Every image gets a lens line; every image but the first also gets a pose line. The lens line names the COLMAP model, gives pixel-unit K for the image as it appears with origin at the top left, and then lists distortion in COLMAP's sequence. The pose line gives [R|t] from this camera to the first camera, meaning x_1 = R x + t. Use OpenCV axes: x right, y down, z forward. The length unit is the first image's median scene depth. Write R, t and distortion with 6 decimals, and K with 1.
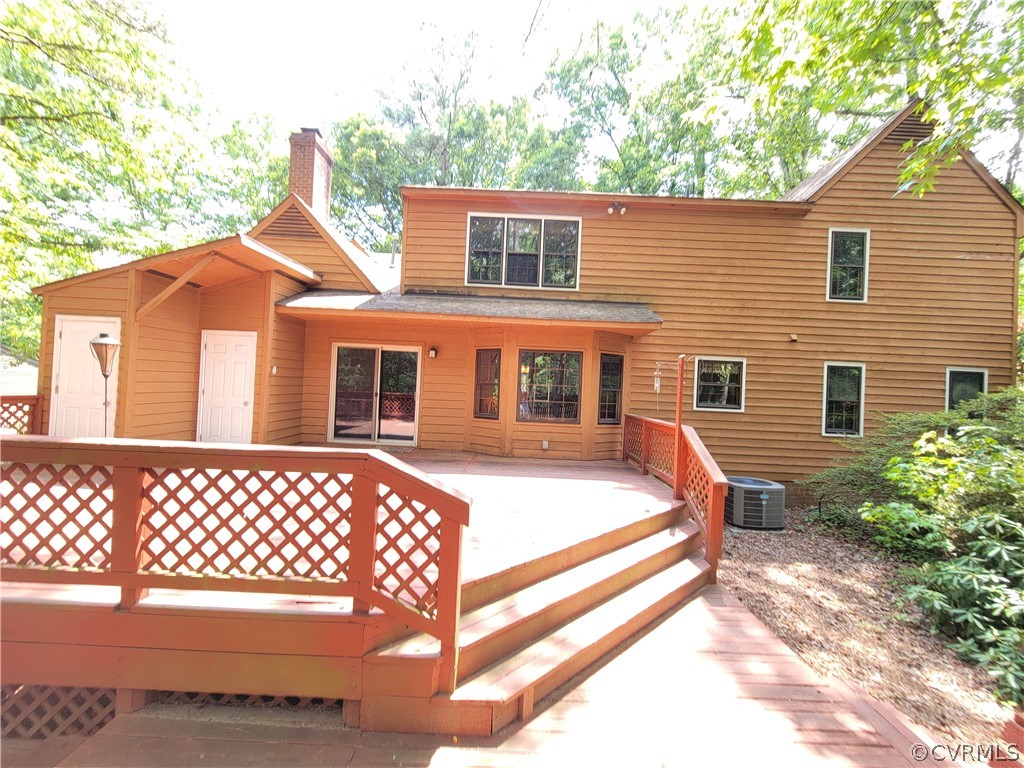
lens RADIAL K [[419.4, 0, 518.7], [0, 419.4, 381.6], [0, 0, 1]] dist [0.000516, -0.000917]
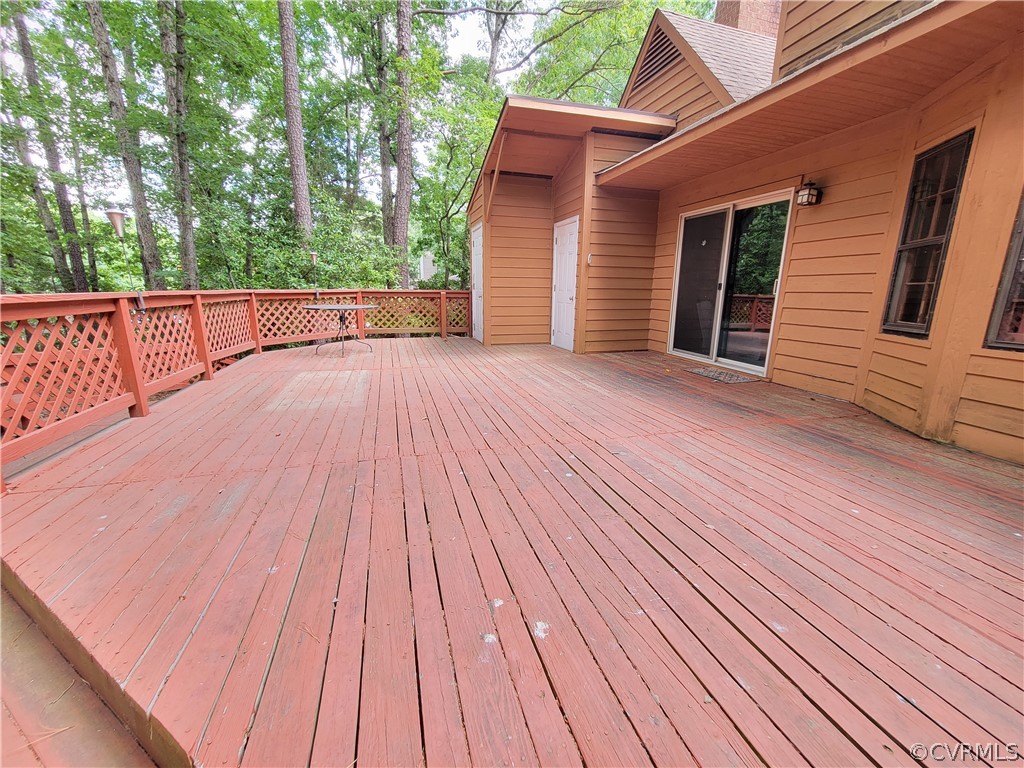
lens RADIAL K [[419.4, 0, 515.7], [0, 419.4, 386.9], [0, 0, 1]] dist [0.000516, -0.000917]
pose [[0.295779, 0.182597, -0.937642, 0.204071], [0.008326, 0.981031, 0.193673, 0.057627], [0.955220, -0.065091, 0.288648, 0.543598]]
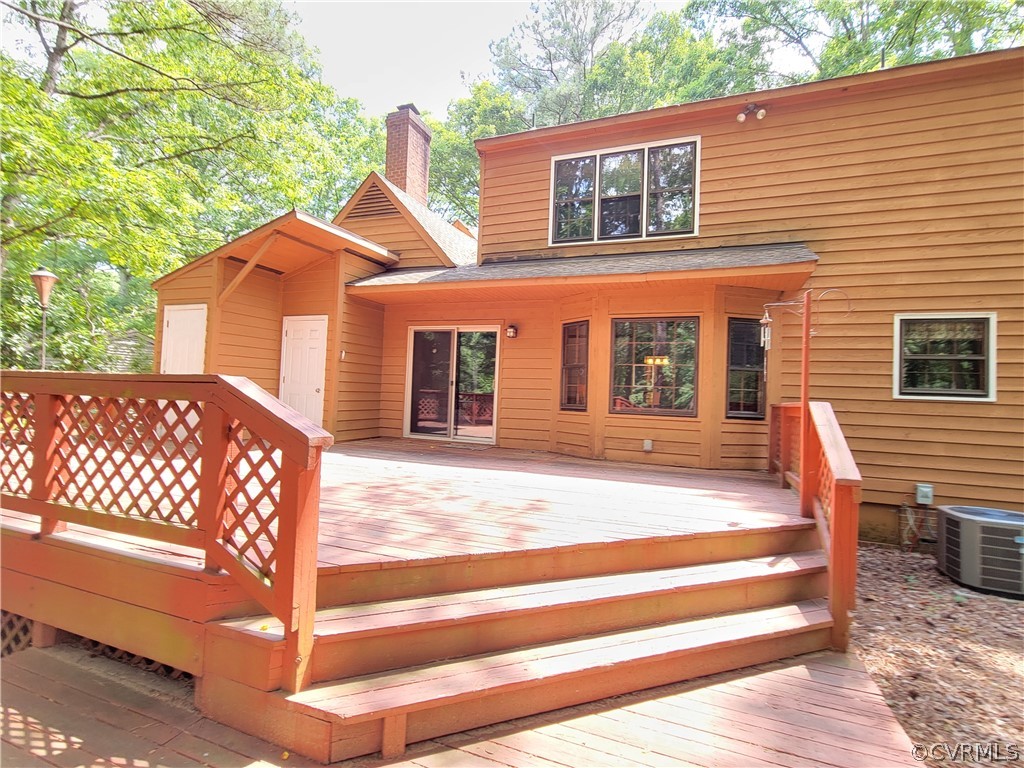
lens RADIAL K [[501.7, 0, 518.2], [0, 501.7, 379.9], [0, 0, 1]] dist [0.005533, -0.001962]
pose [[0.932084, -0.019695, -0.361707, 0.171760], [0.005977, 0.999221, -0.039006, 0.068933], [0.362193, 0.034195, 0.931476, 0.090039]]
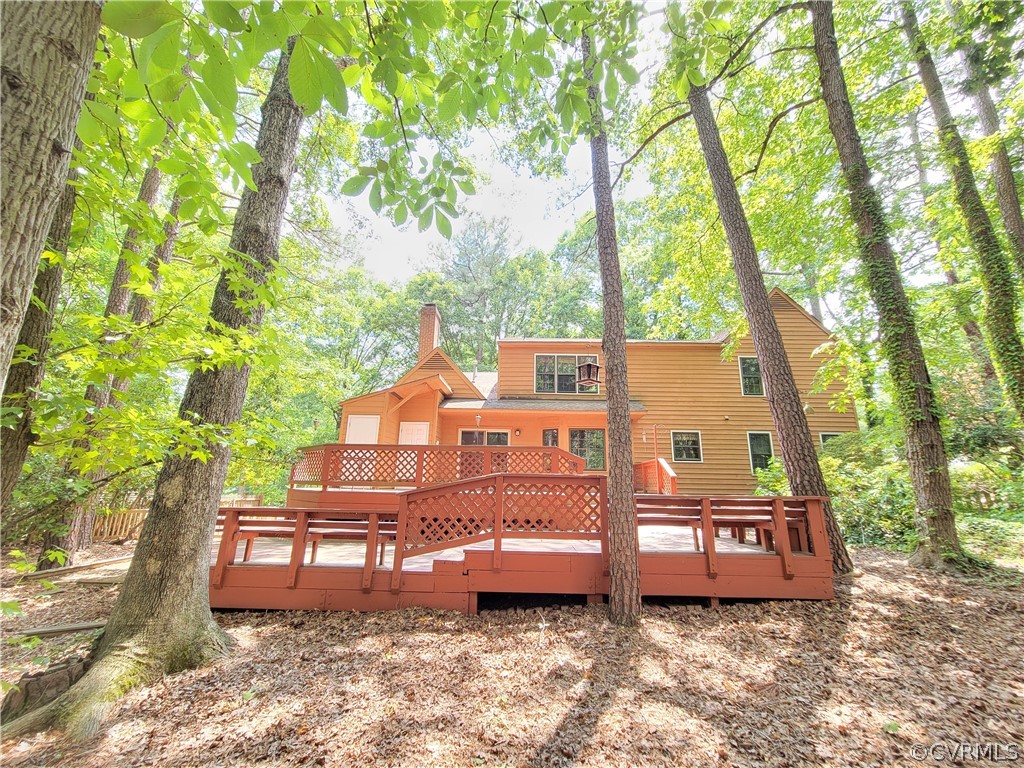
lens RADIAL K [[419.4, 0, 515.8], [0, 419.4, 380.7], [0, 0, 1]] dist [0.000516, -0.000917]
pose [[0.999336, -0.030631, -0.019714, -0.180056], [0.025246, 0.972548, -0.231330, 0.130986], [0.026259, 0.230679, 0.972676, -0.772365]]
